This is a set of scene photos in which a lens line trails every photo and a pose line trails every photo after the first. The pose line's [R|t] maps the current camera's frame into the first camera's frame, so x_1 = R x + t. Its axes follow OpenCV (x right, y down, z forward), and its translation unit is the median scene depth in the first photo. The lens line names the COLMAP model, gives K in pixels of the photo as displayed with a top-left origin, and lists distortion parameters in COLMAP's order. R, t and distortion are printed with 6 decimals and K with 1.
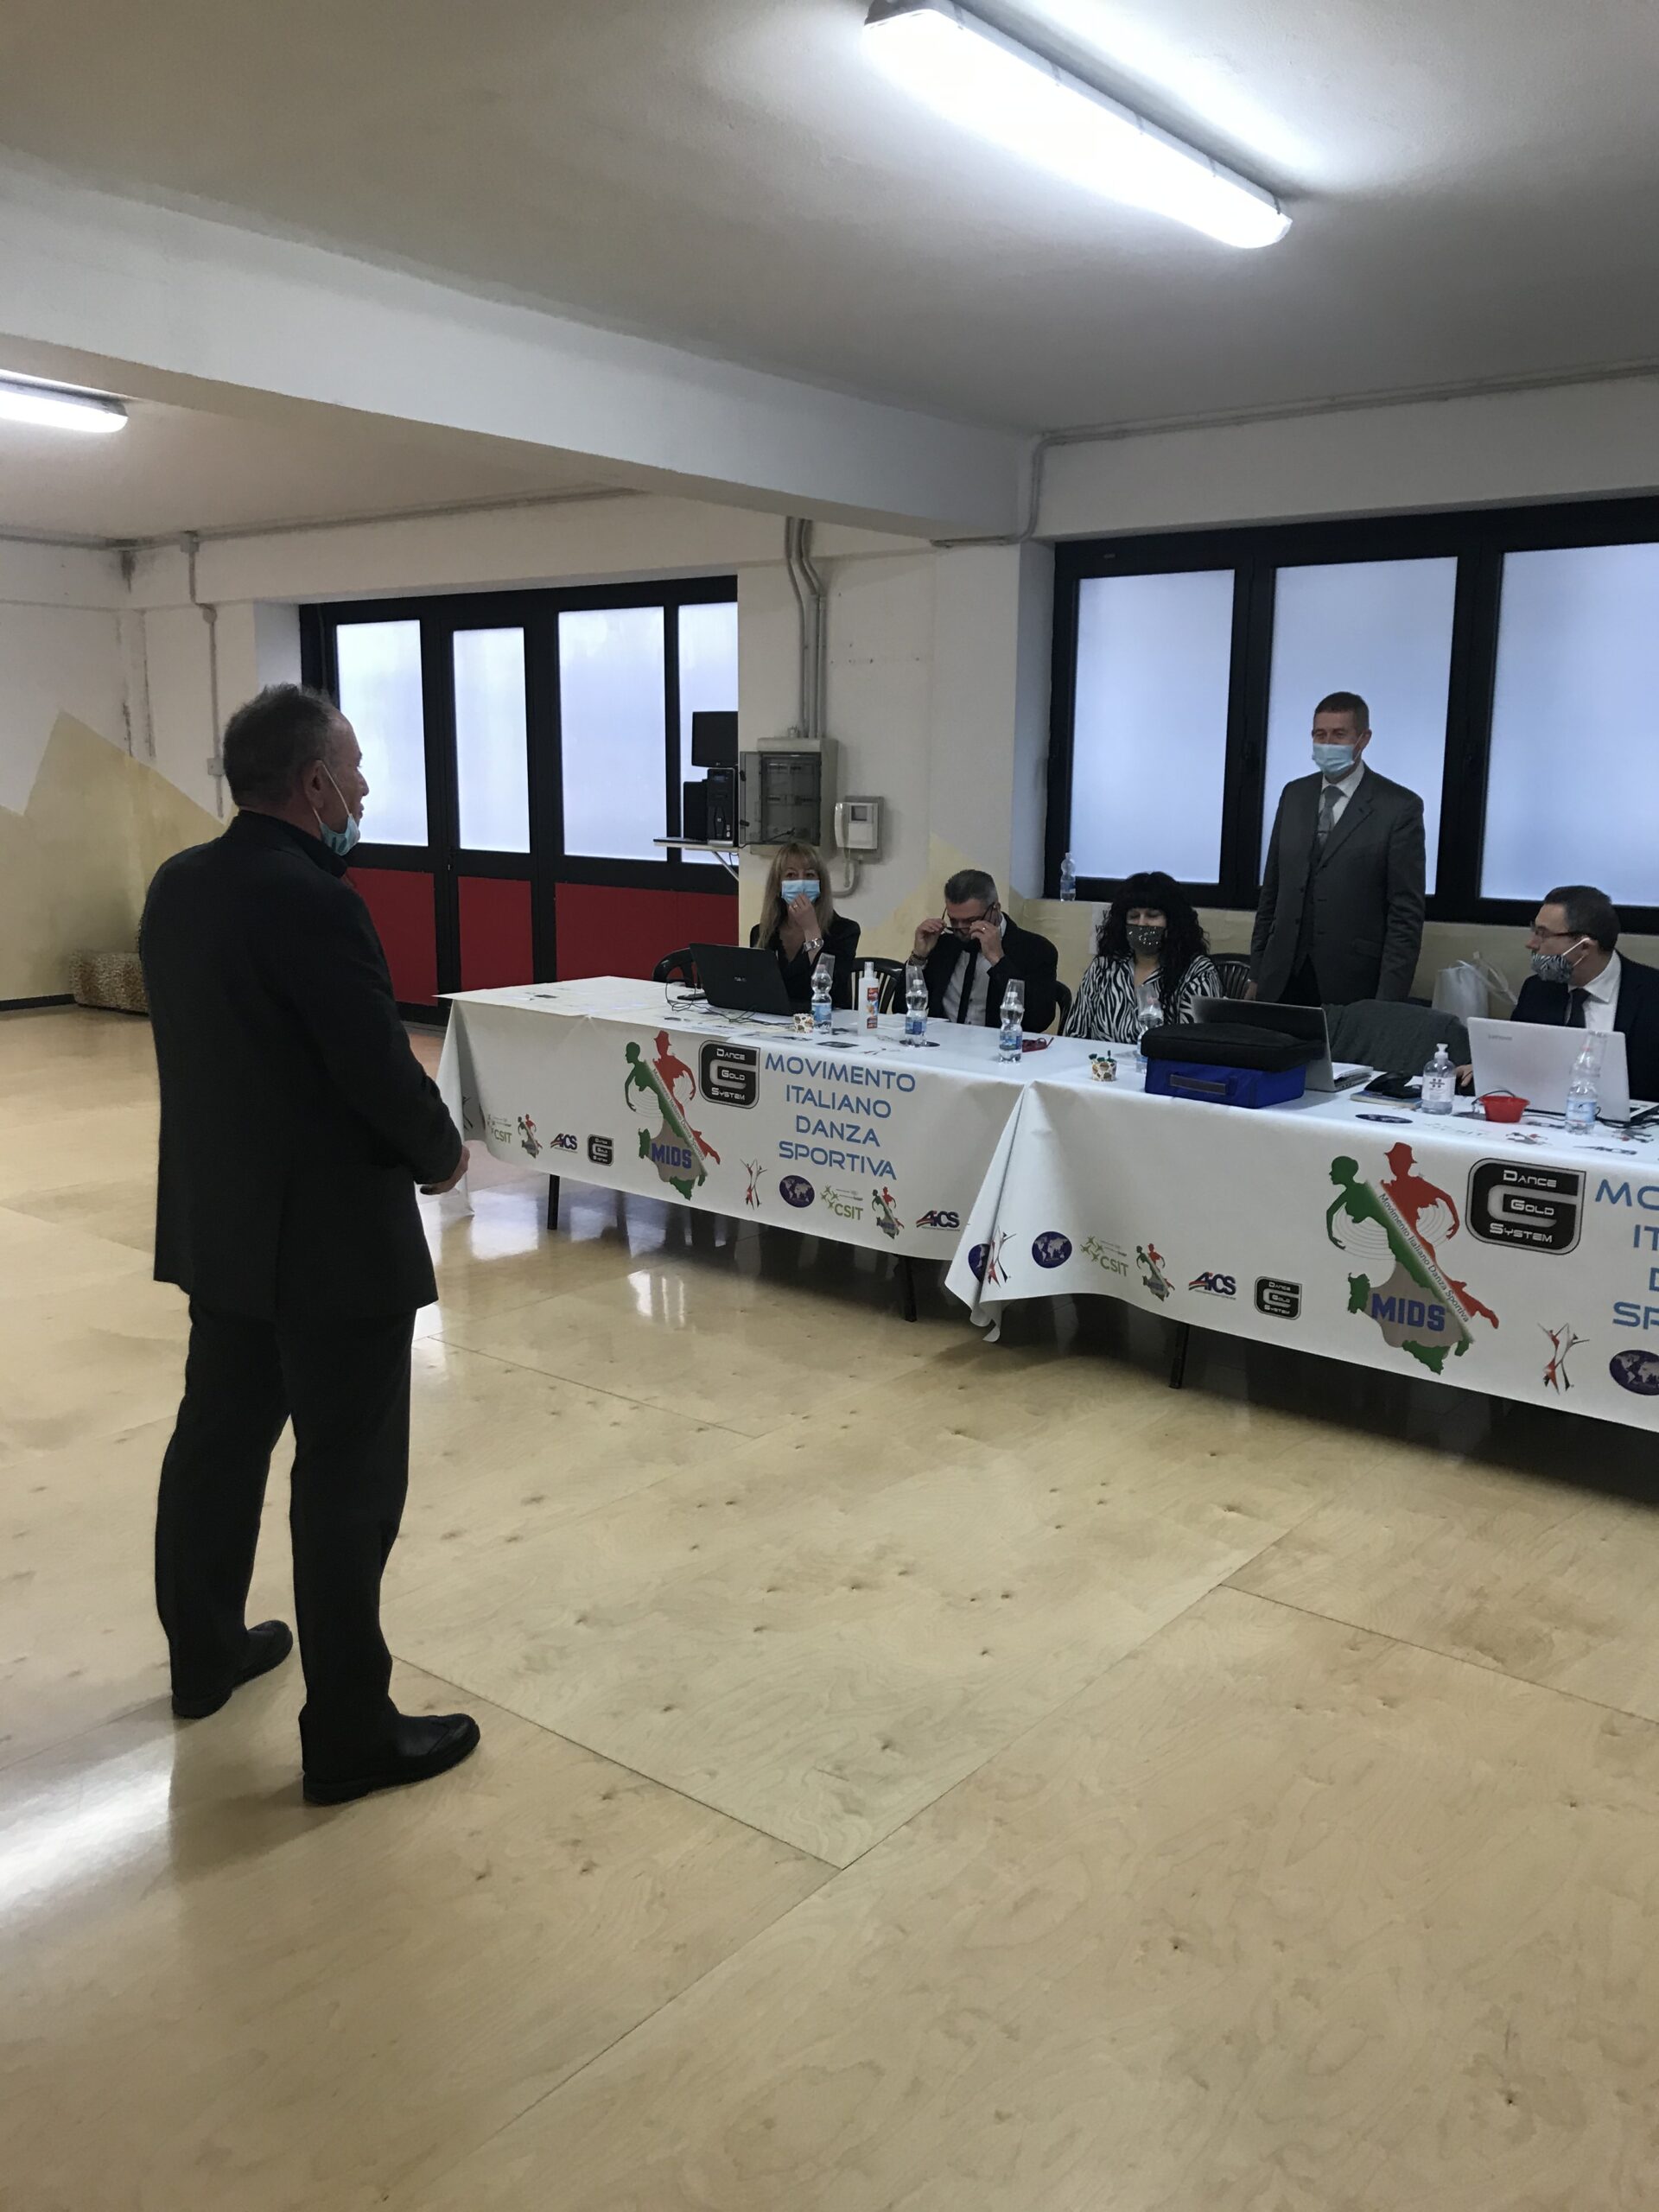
lens RADIAL K [[1871.0, 0, 829.5], [0, 1871.0, 1106.0], [0, 0, 1]] dist [0.011447, -0.017105]
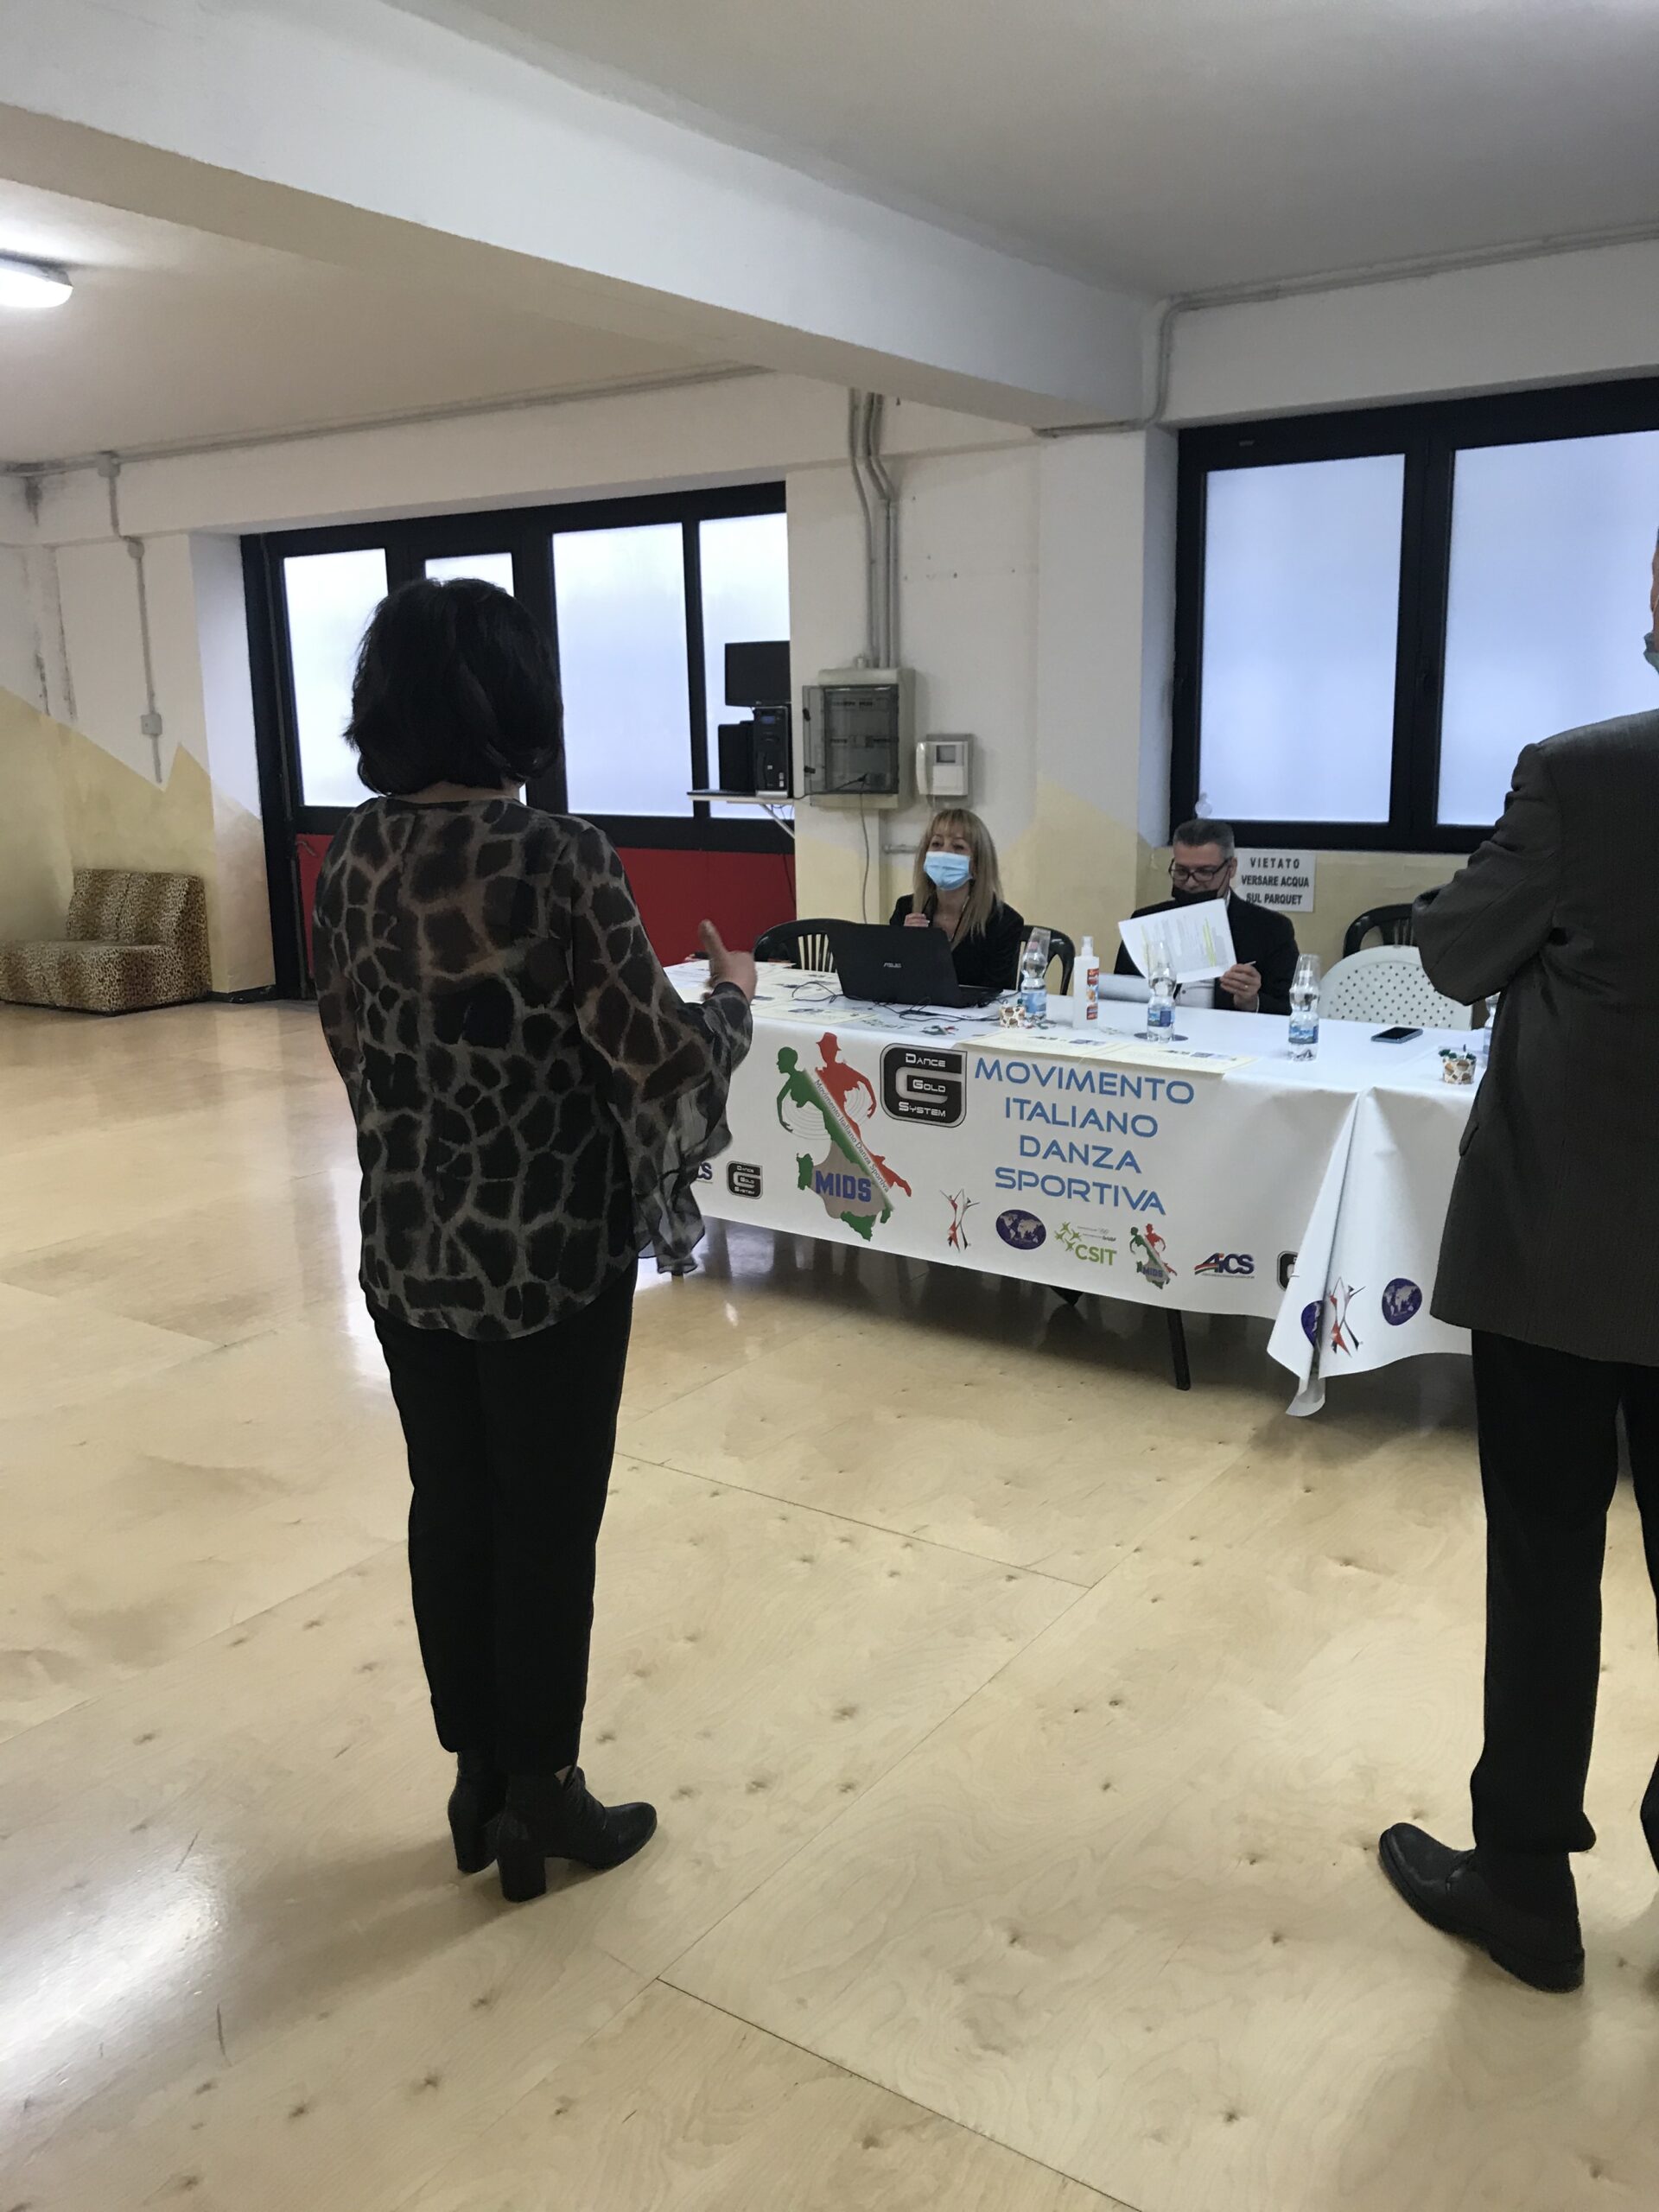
lens RADIAL K [[1874.2, 0, 826.8], [0, 1874.2, 1118.0], [0, 0, 1]] dist [-0.001377, 0.008161]
pose [[0.997454, -0.040924, 0.058401, -0.132490], [0.038877, 0.998604, 0.035762, -0.030840], [-0.059783, -0.033401, 0.997652, 0.189729]]
